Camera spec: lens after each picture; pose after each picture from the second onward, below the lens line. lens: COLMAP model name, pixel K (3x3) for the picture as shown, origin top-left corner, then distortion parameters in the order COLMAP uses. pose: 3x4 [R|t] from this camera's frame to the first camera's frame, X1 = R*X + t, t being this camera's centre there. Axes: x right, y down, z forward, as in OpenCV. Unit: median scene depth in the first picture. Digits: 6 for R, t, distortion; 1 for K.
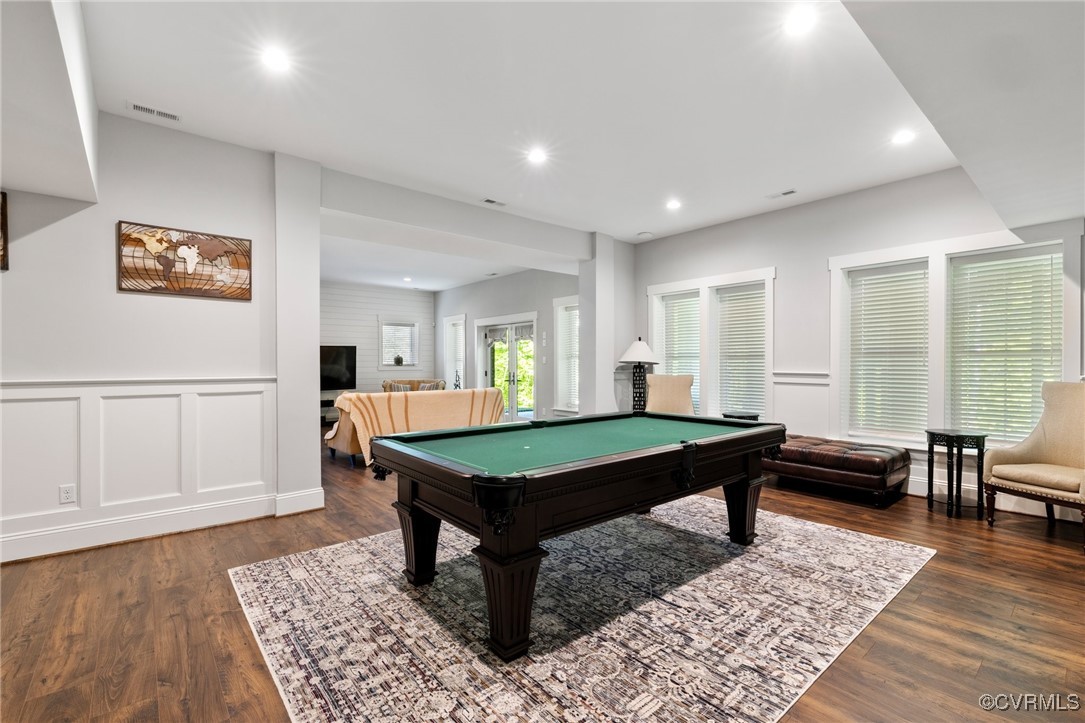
lens RADIAL K [[472.7, 0, 542.0], [0, 472.7, 366.1], [0, 0, 1]] dist [0.019801, 0.001293]
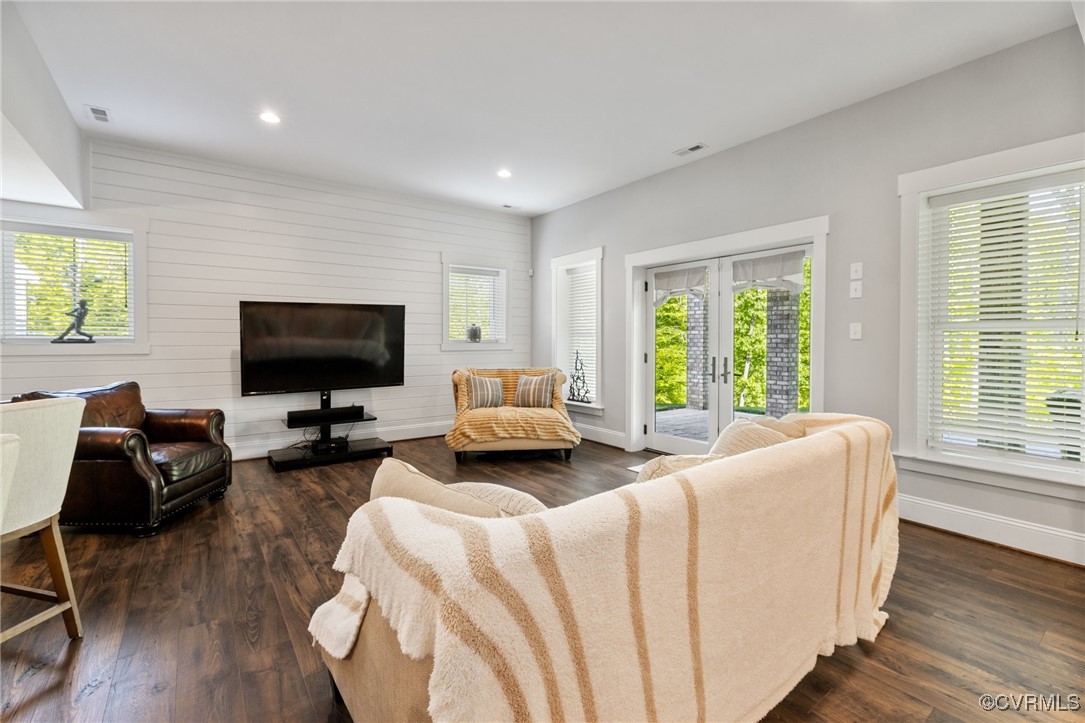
lens RADIAL K [[472.7, 0, 547.3], [0, 472.7, 339.3], [0, 0, 1]] dist [0.019801, 0.001293]
pose [[0.998318, 0.002689, -0.057907, -0.188230], [-0.003003, 0.999981, -0.005325, -0.002034], [0.057891, 0.005490, 0.998308, 0.447158]]
